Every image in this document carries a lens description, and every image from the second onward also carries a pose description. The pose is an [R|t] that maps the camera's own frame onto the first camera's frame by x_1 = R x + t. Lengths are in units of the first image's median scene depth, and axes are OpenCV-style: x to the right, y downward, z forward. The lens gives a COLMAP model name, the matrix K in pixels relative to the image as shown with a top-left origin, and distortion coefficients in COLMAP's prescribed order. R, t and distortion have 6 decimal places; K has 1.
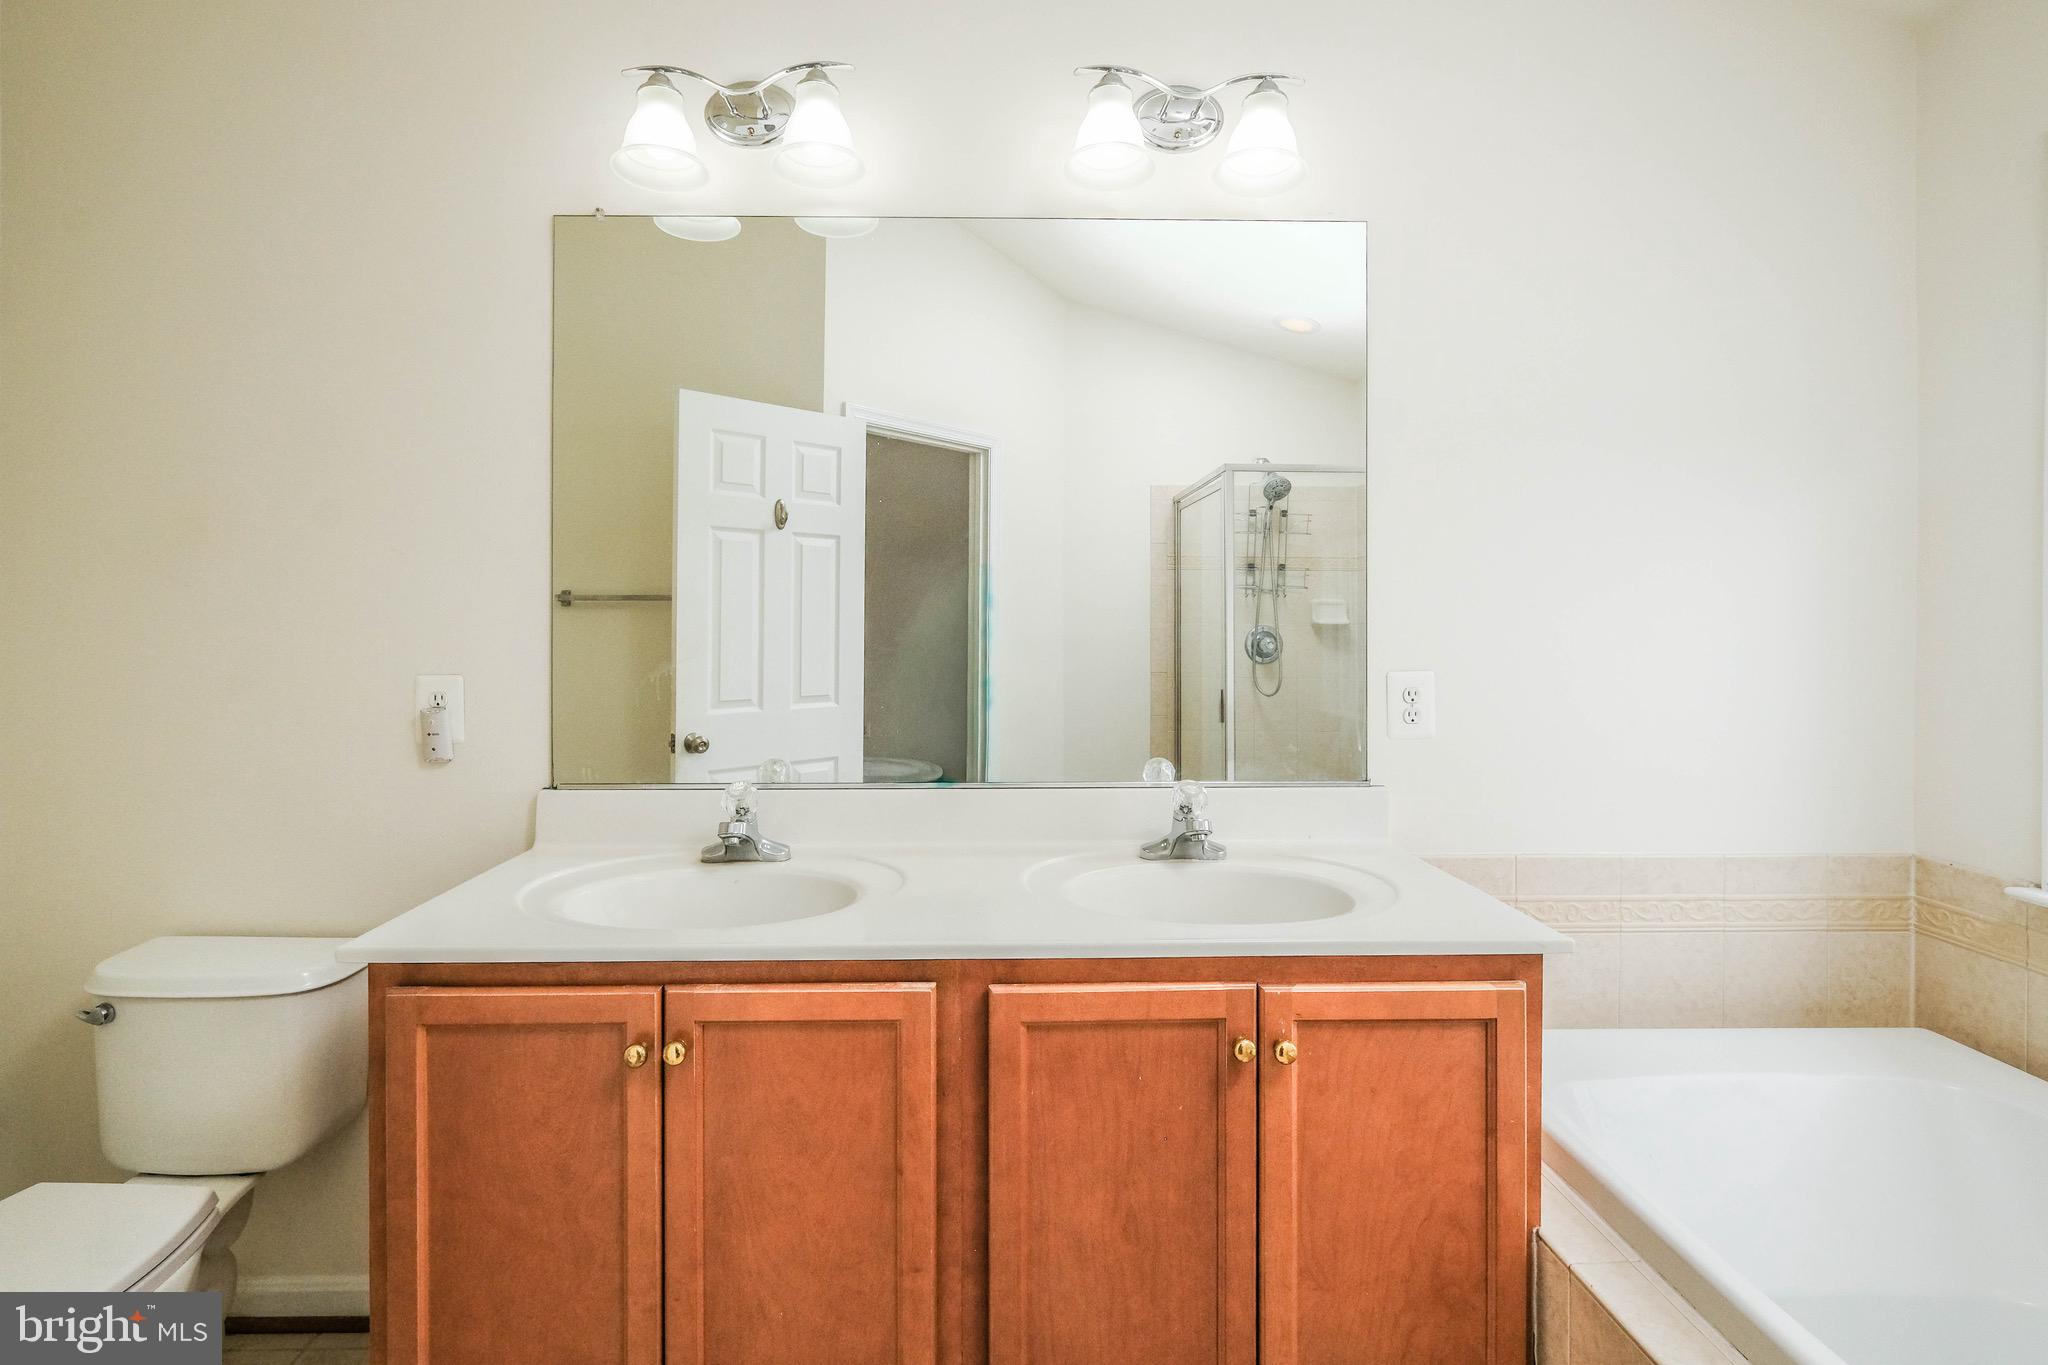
lens RADIAL K [[898.1, 0, 1023.2], [0, 898.1, 633.5], [0, 0, 1]] dist [0.000368, -0.000724]
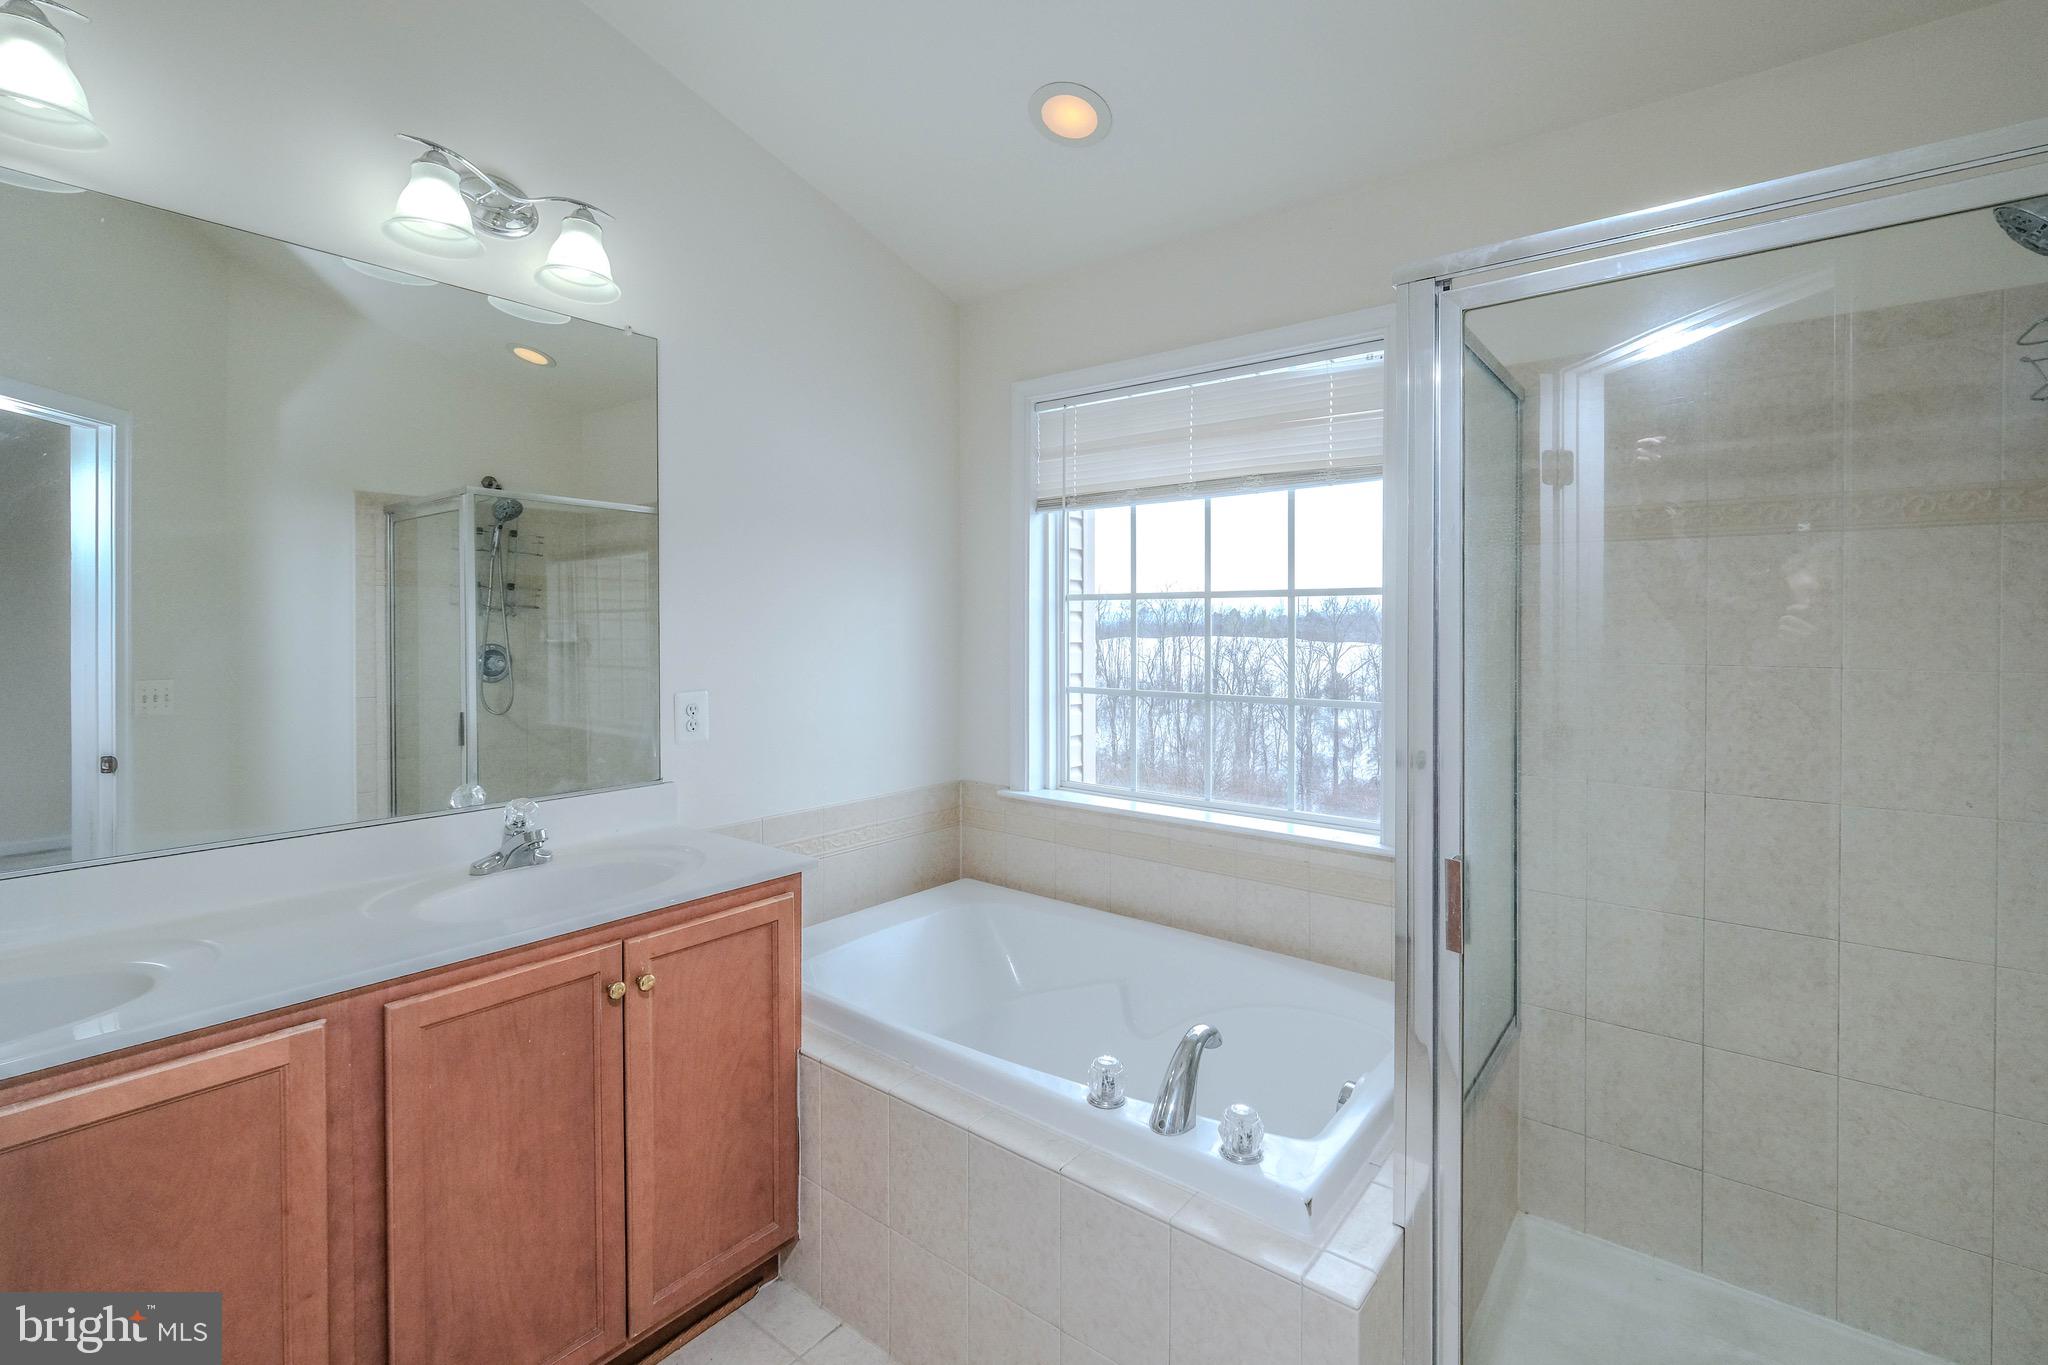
lens RADIAL K [[898.1, 0, 1023.2], [0, 898.1, 633.5], [0, 0, 1]] dist [0.000368, -0.000724]
pose [[0.647201, -0.008067, 0.762277, -0.359741], [0.008746, 0.999957, 0.003156, -0.060437], [-0.762270, 0.004624, 0.647243, -0.310577]]
